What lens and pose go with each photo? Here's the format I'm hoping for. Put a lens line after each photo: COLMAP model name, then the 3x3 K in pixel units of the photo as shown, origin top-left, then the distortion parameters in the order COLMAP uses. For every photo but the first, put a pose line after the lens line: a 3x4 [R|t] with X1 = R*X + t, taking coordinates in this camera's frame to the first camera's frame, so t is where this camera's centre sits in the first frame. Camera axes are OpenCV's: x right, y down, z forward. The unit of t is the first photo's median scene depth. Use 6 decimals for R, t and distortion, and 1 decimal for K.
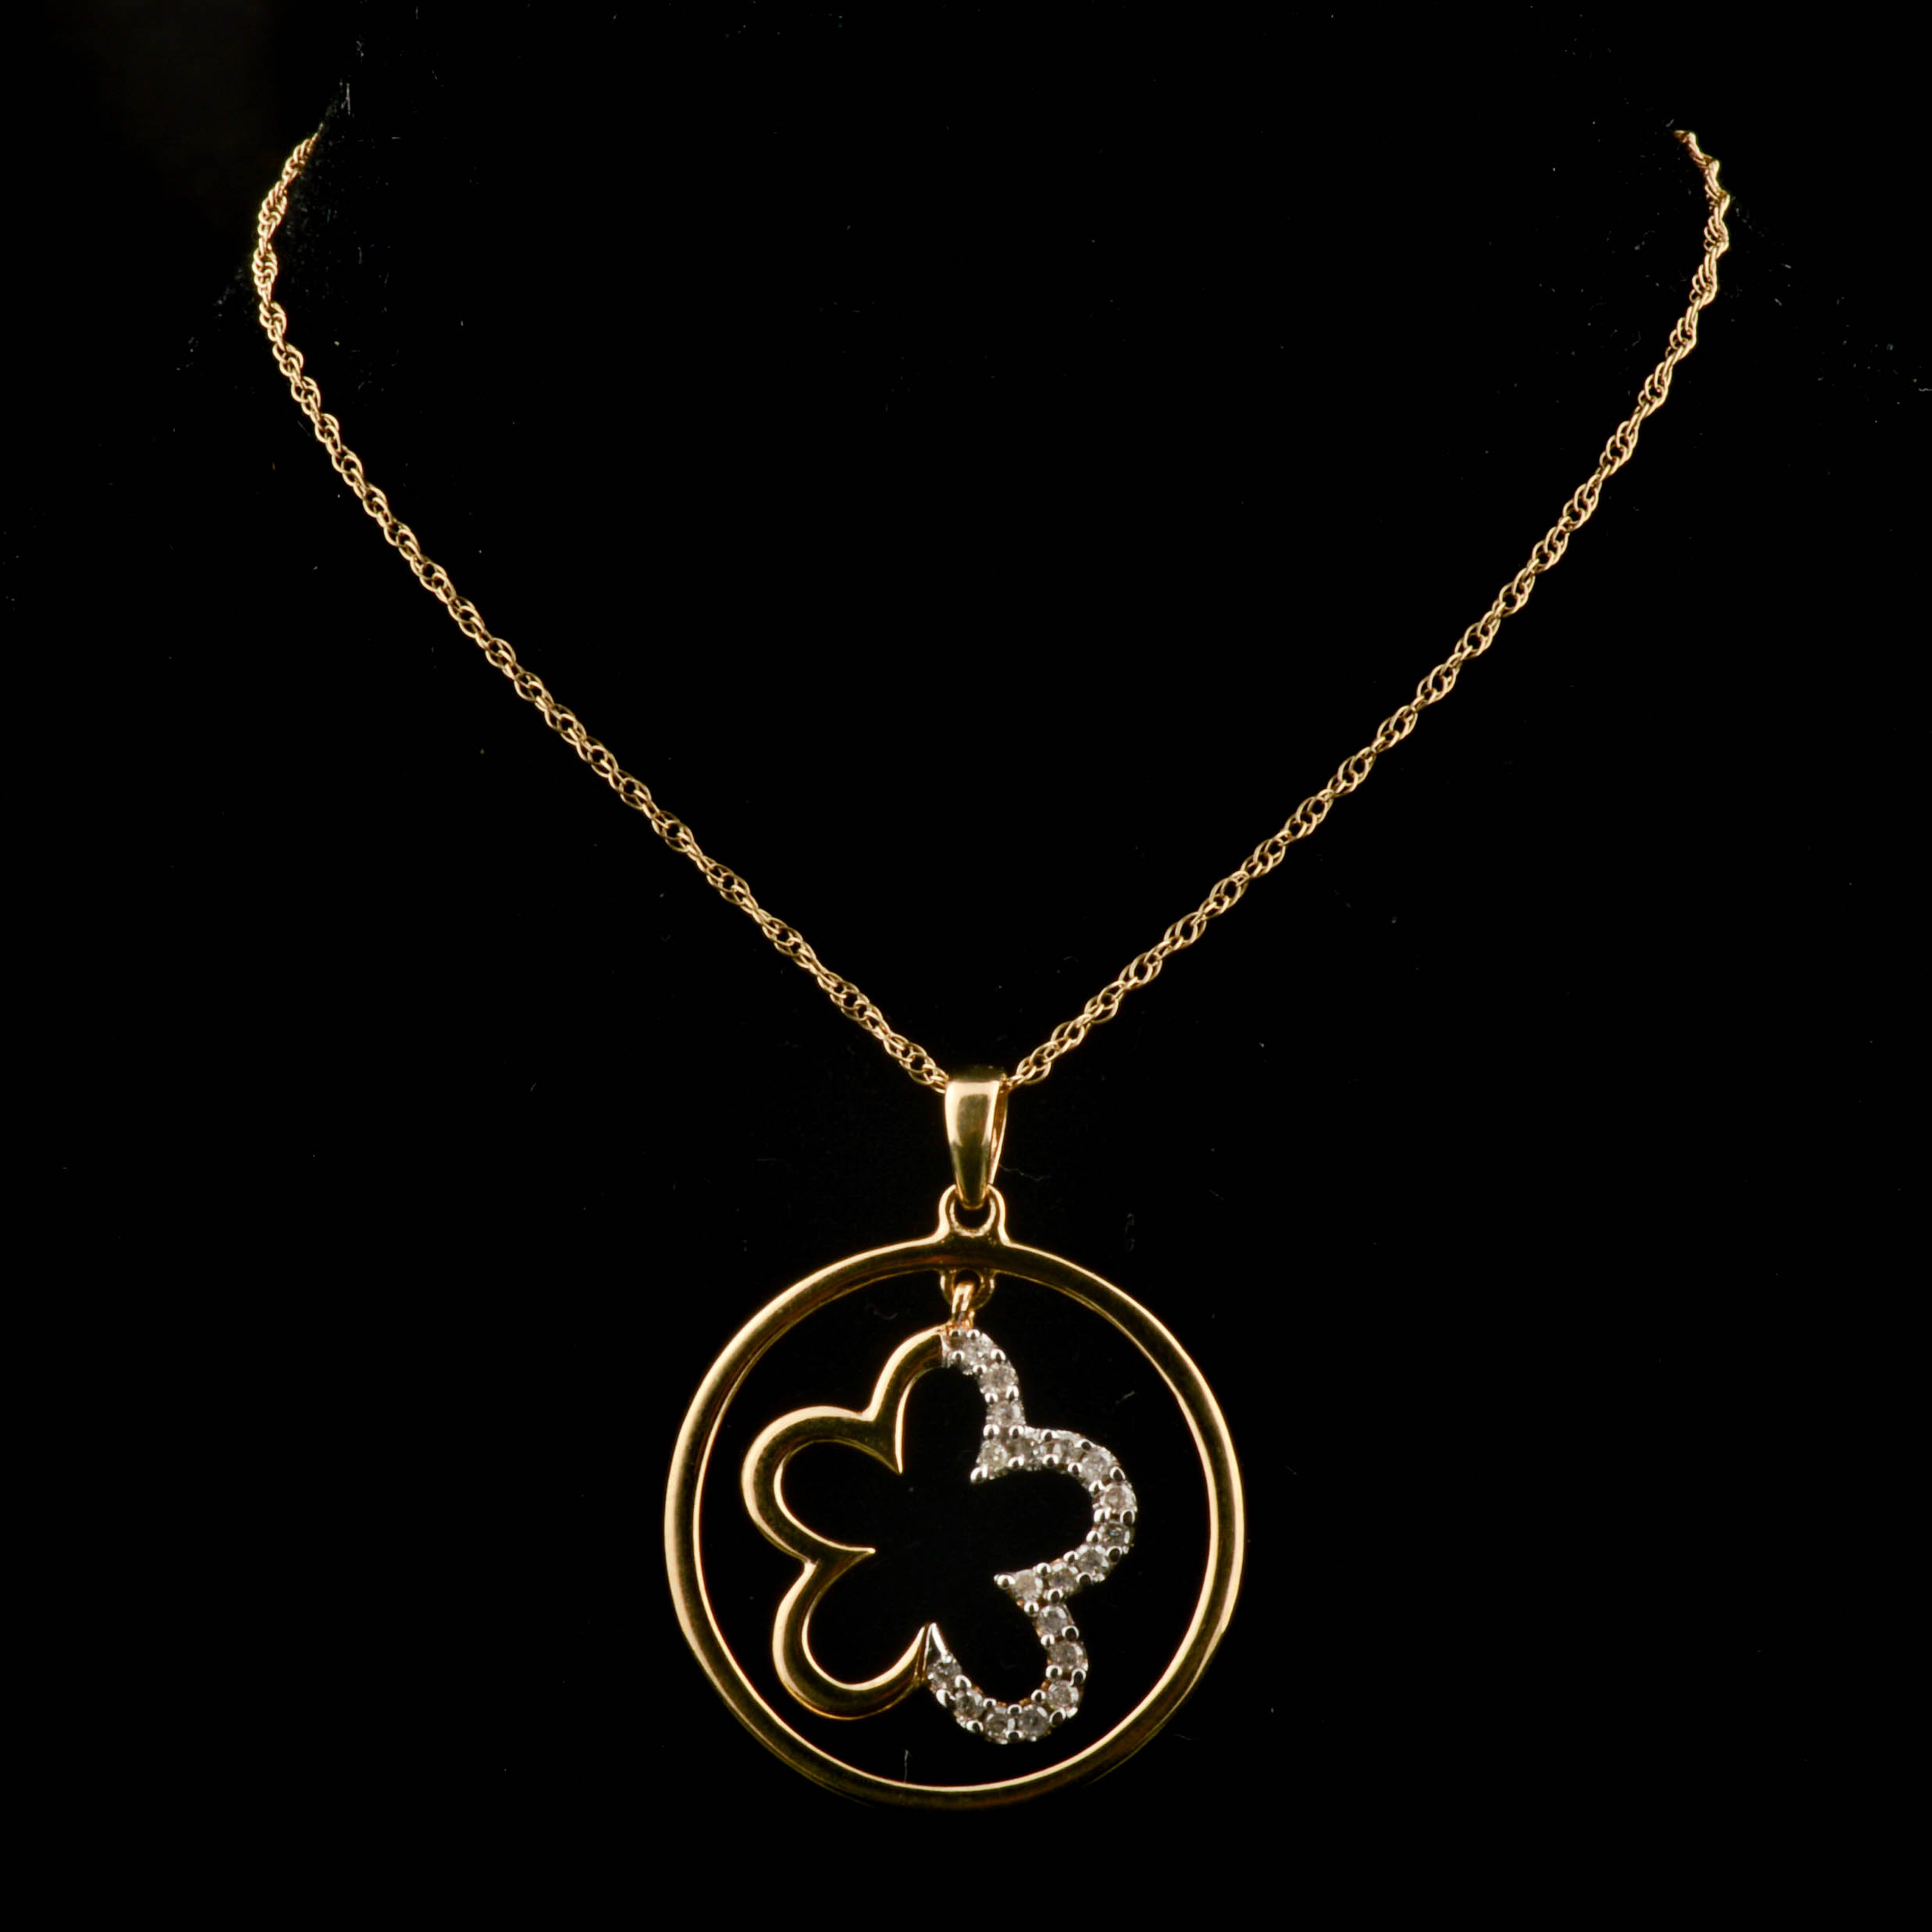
lens RADIAL K [[10167.8, 0, 948.7], [0, 10167.8, 825.4], [0, 0, 1]] dist [4.157025, 0.000000]
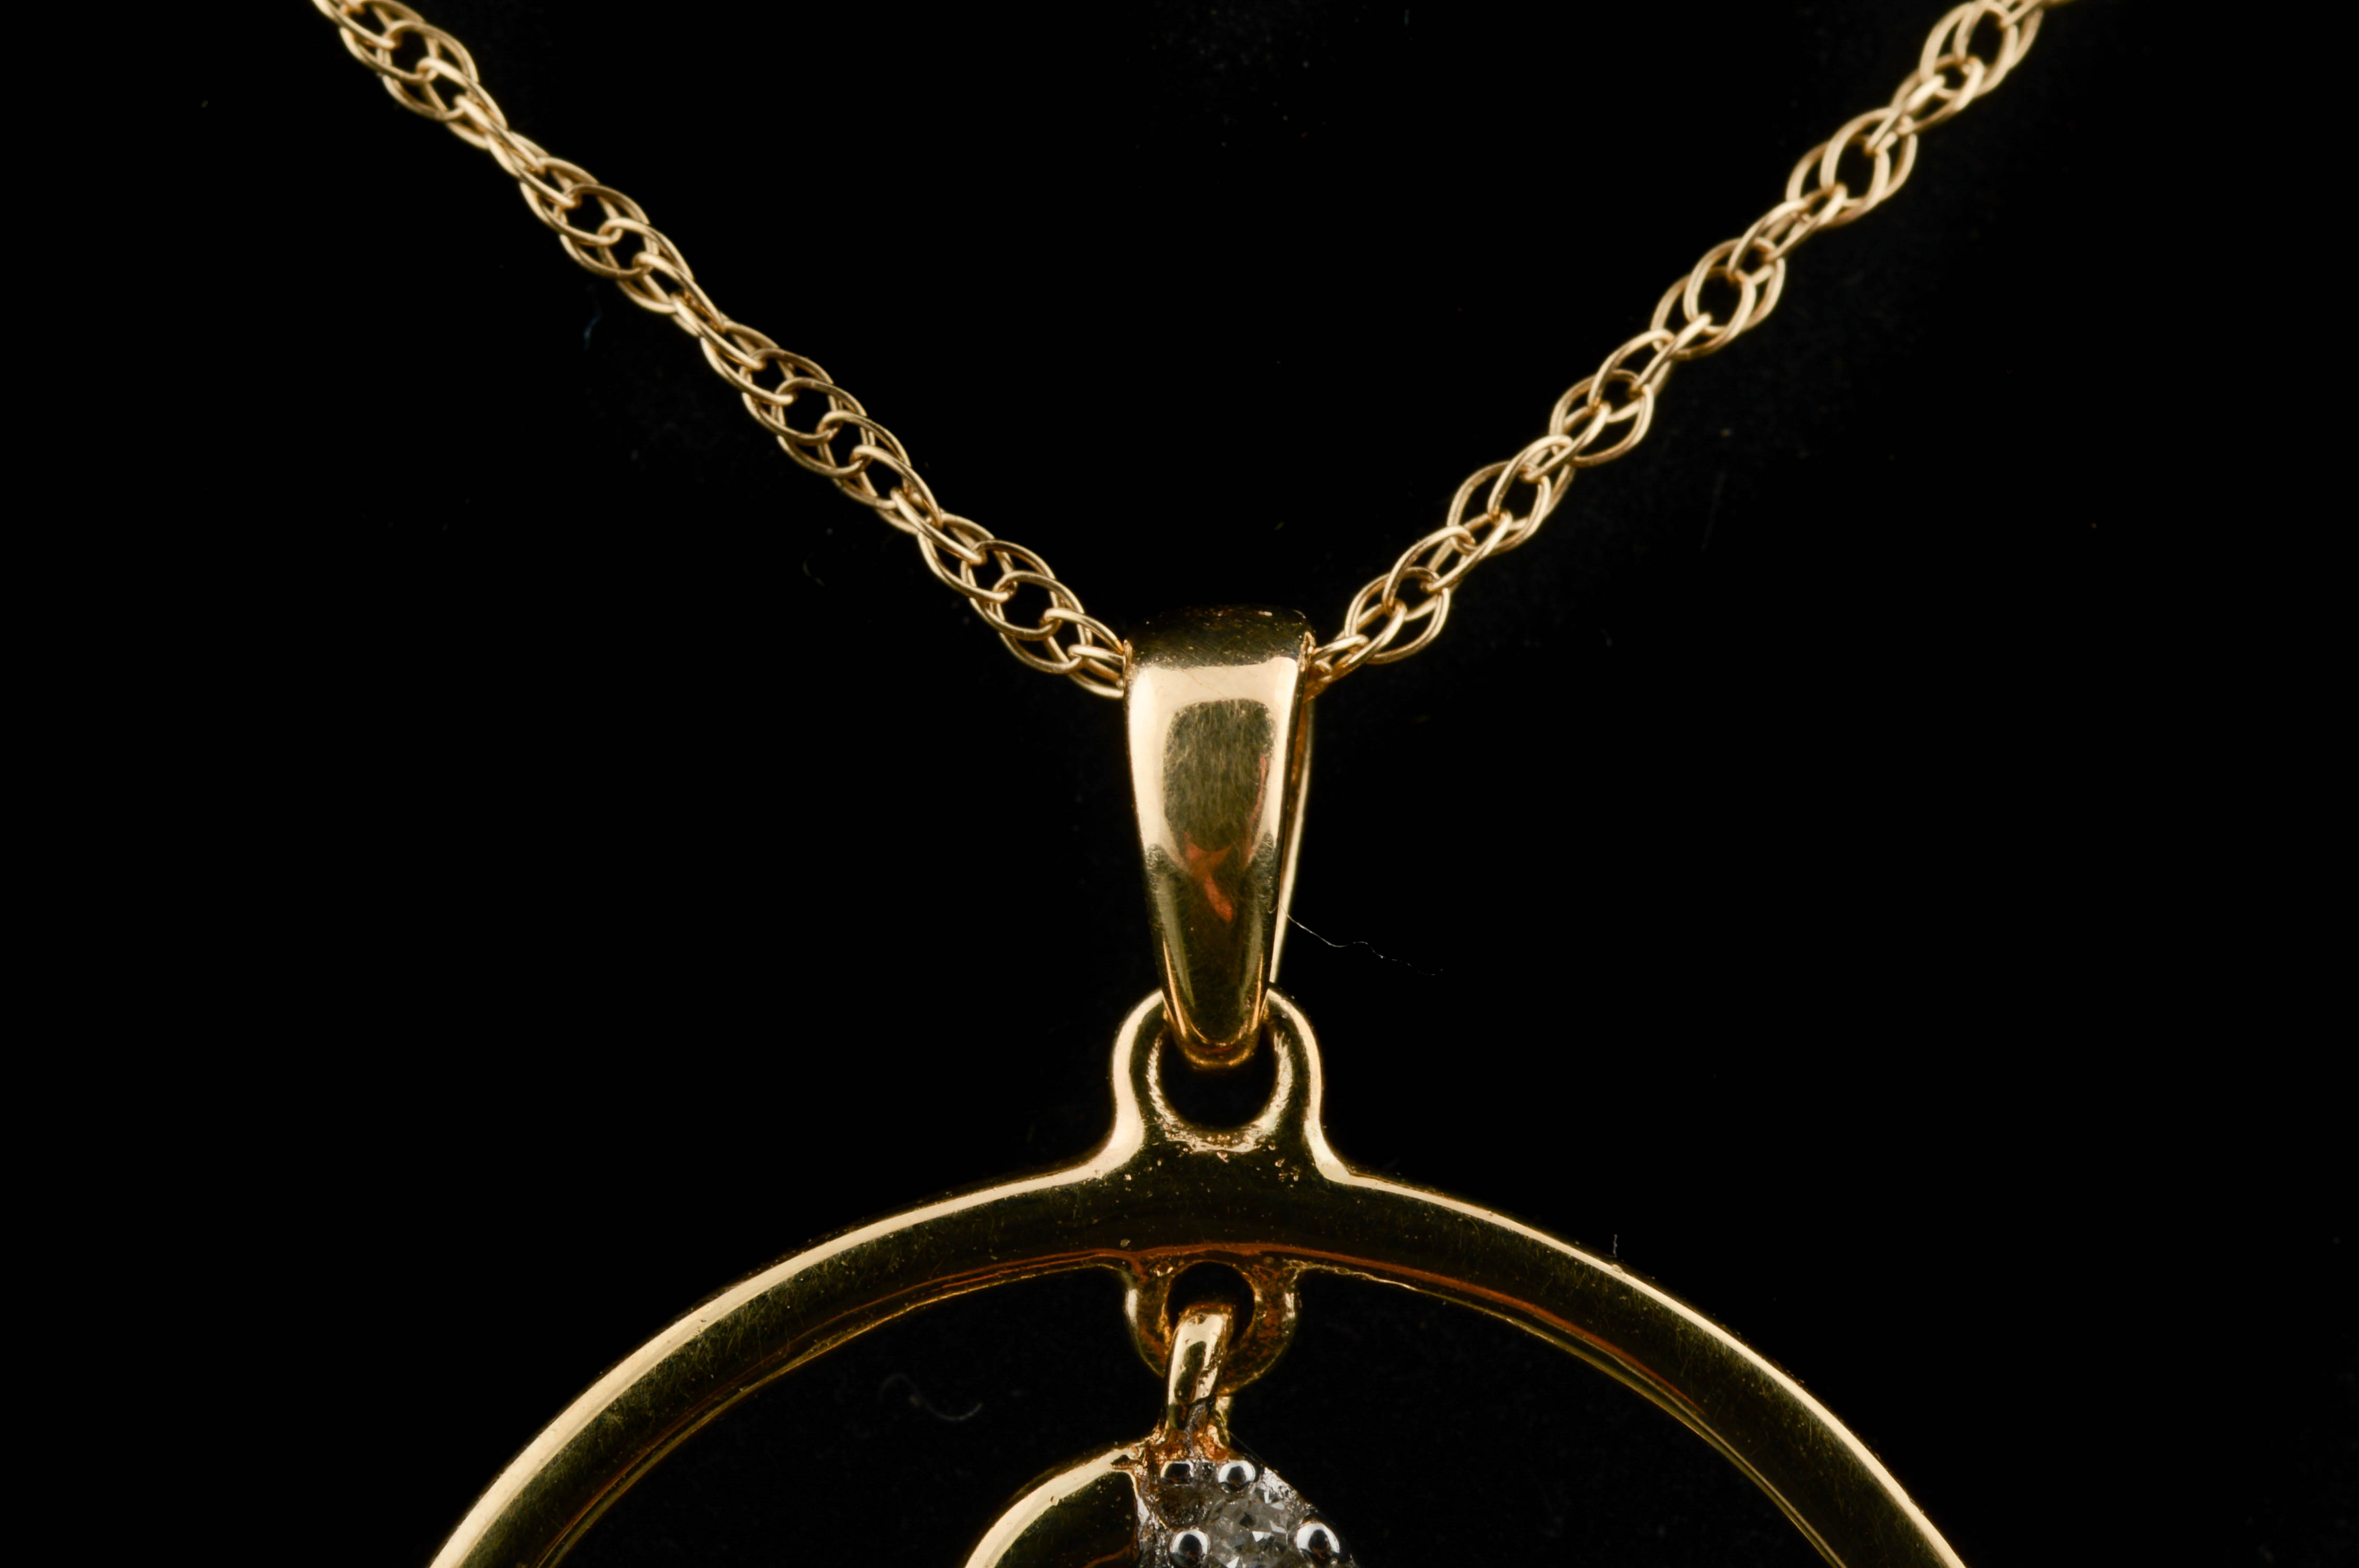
lens RADIAL K [[10016.0, 0, 1181.6], [0, 10016.0, 766.8], [0, 0, 1]] dist [0.540900, 0.000000]
pose [[0.999490, -0.031799, 0.002751, 0.000615], [0.031682, 0.998866, 0.035538, 0.017665], [-0.003878, -0.035433, 0.999365, 0.699377]]
